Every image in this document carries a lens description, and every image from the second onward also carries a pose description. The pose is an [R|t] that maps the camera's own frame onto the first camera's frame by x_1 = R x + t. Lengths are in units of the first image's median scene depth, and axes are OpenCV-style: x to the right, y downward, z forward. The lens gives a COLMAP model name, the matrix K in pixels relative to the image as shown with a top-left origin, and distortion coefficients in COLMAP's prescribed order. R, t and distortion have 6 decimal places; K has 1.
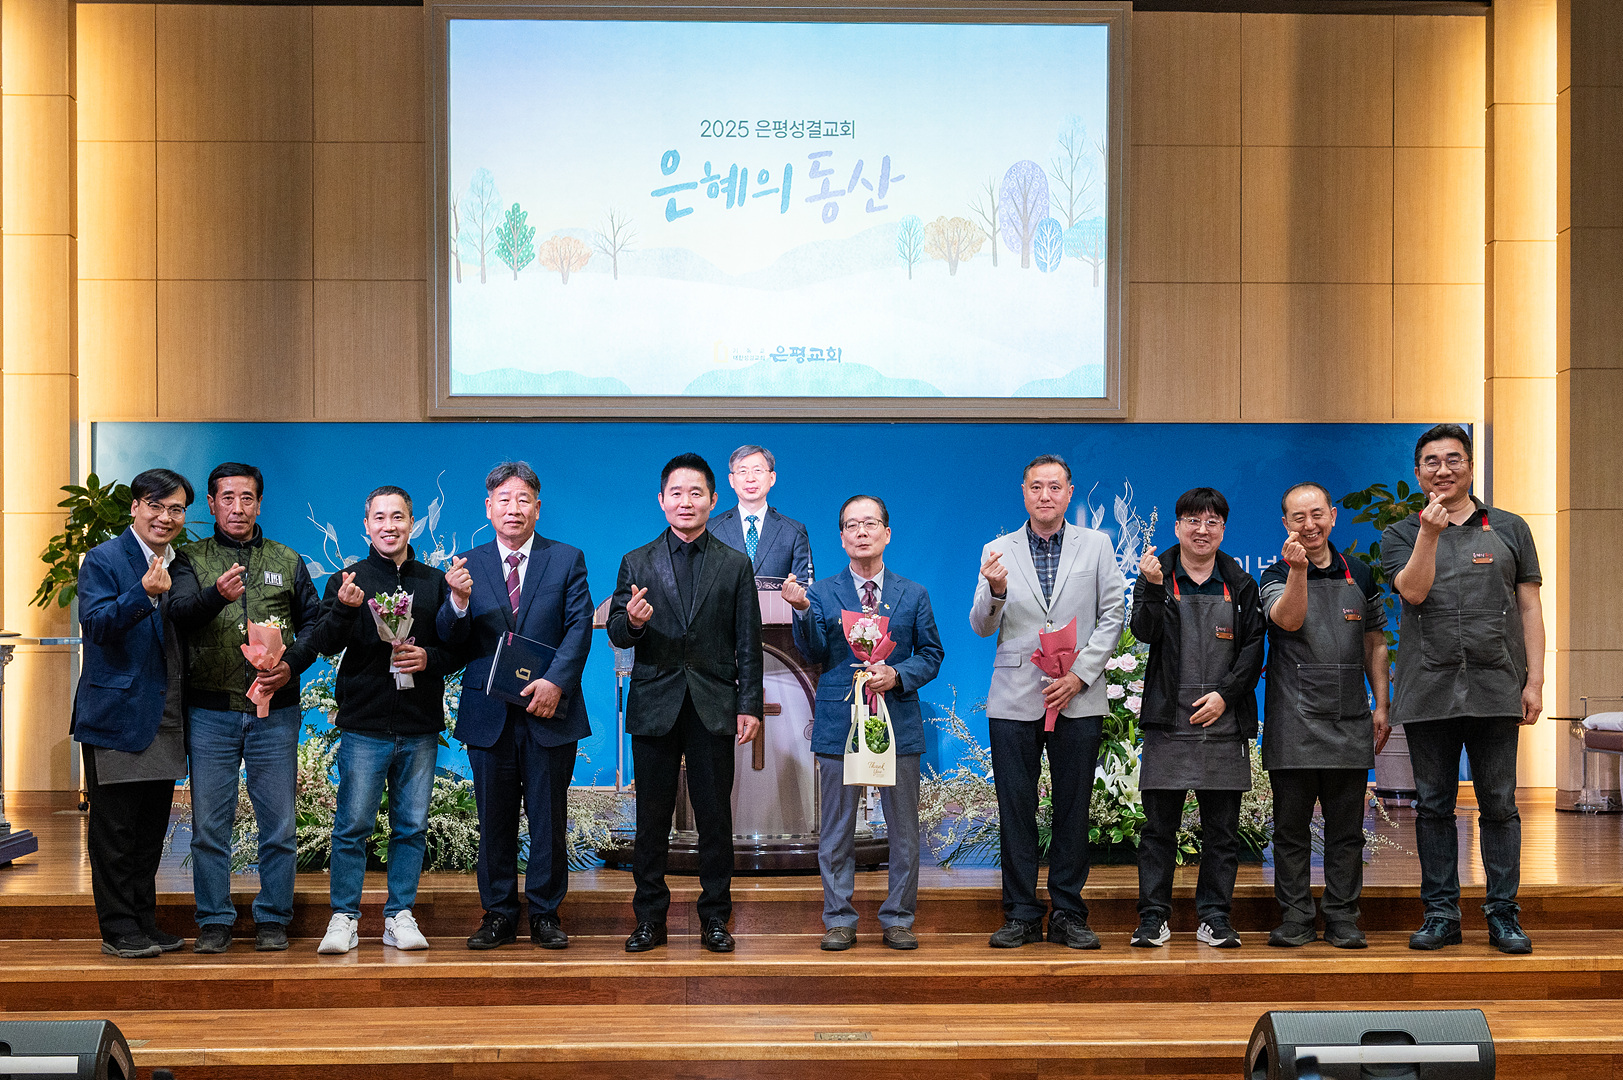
lens RADIAL K [[2098.7, 0, 776.8], [0, 2098.7, 644.0], [0, 0, 1]] dist [0.004285, -0.002275]
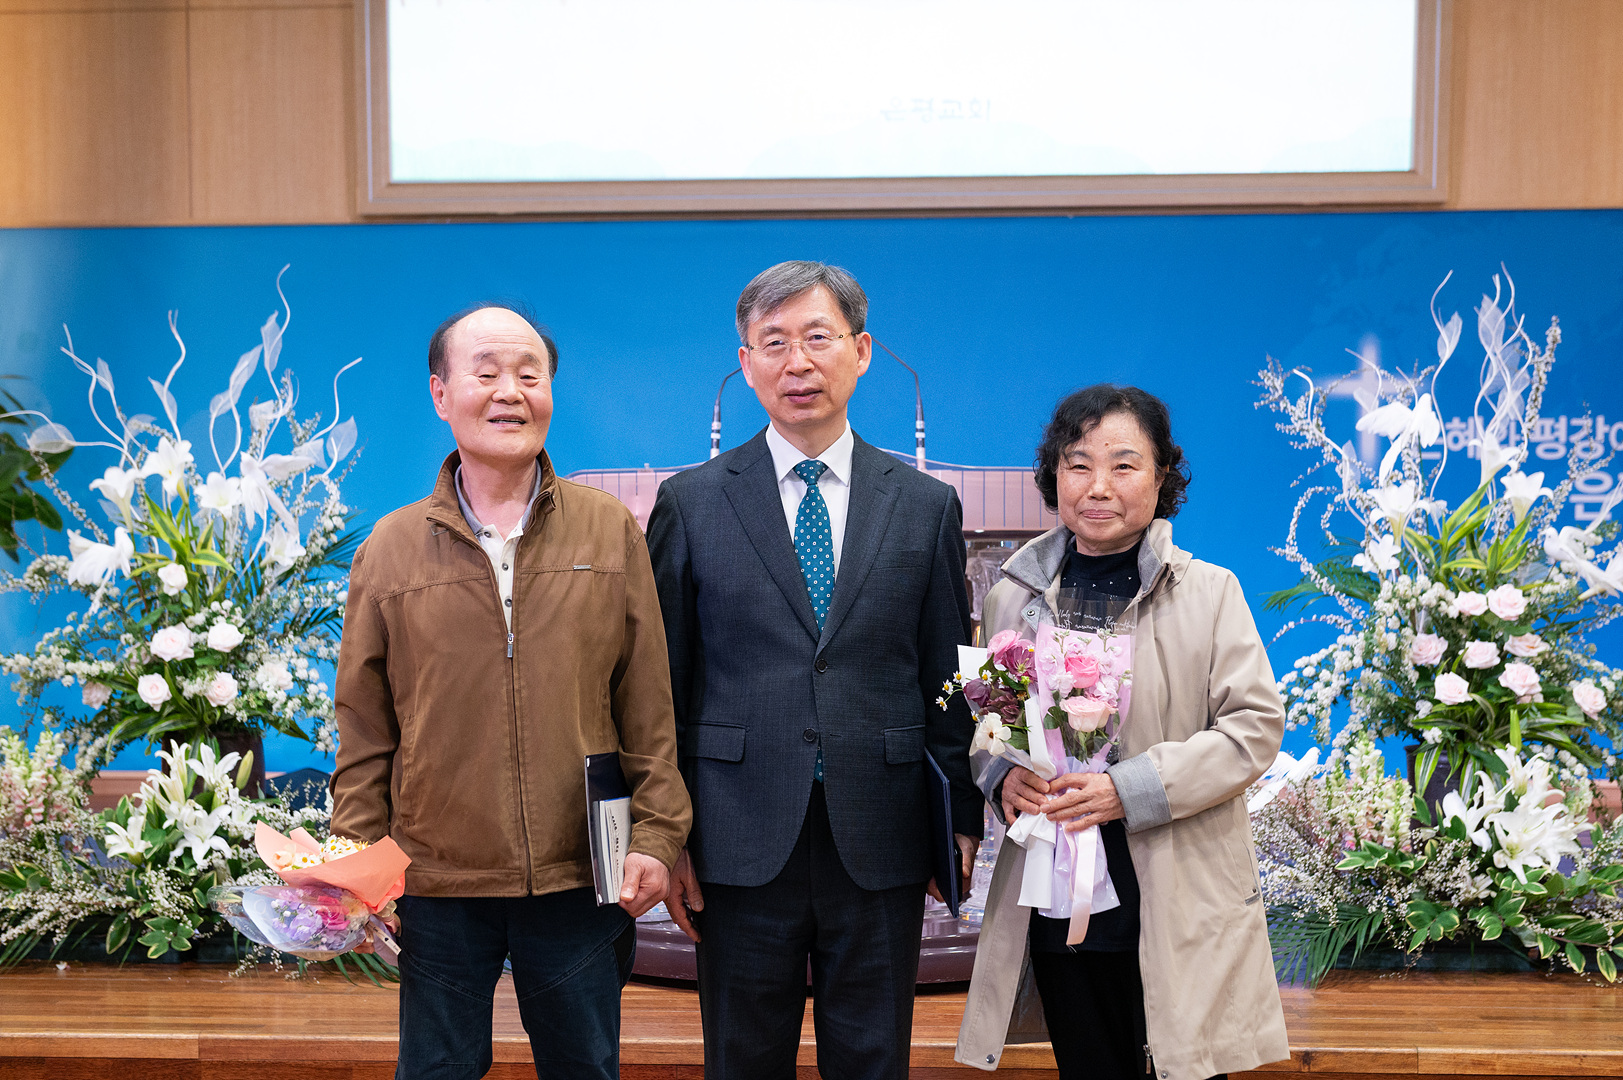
lens RADIAL K [[2029.6, 0, 782.9], [0, 2029.6, 615.5], [0, 0, 1]] dist [0.018122, -0.033658]
pose [[0.996555, 0.002696, -0.082891, 0.019464], [0.000155, 0.999409, 0.034376, -0.004711], [0.082934, -0.034271, 0.995966, 0.374379]]
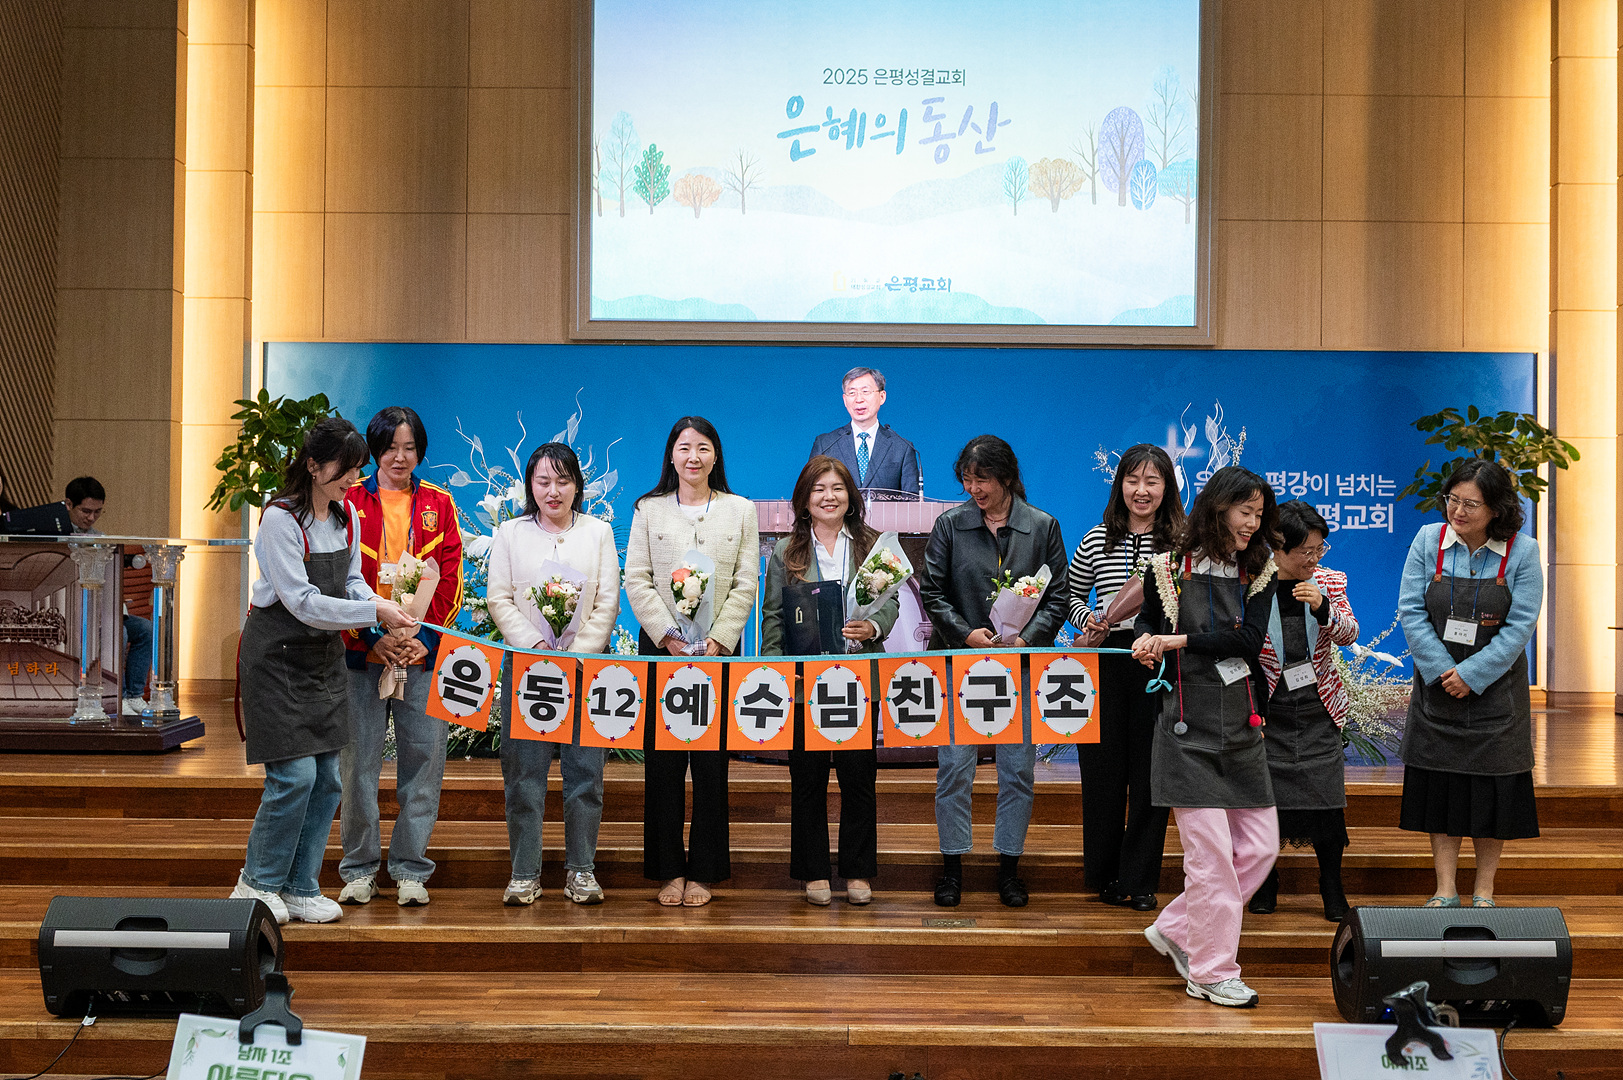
lens RADIAL K [[1883.9, 0, 842.6], [0, 1883.9, 520.7], [0, 0, 1]] dist [-0.011814, -0.002723]
pose [[0.999669, 0.009552, -0.023873, -0.000795], [-0.009929, 0.999827, -0.015724, -0.000344], [0.023719, 0.015956, 0.999591, 0.030012]]
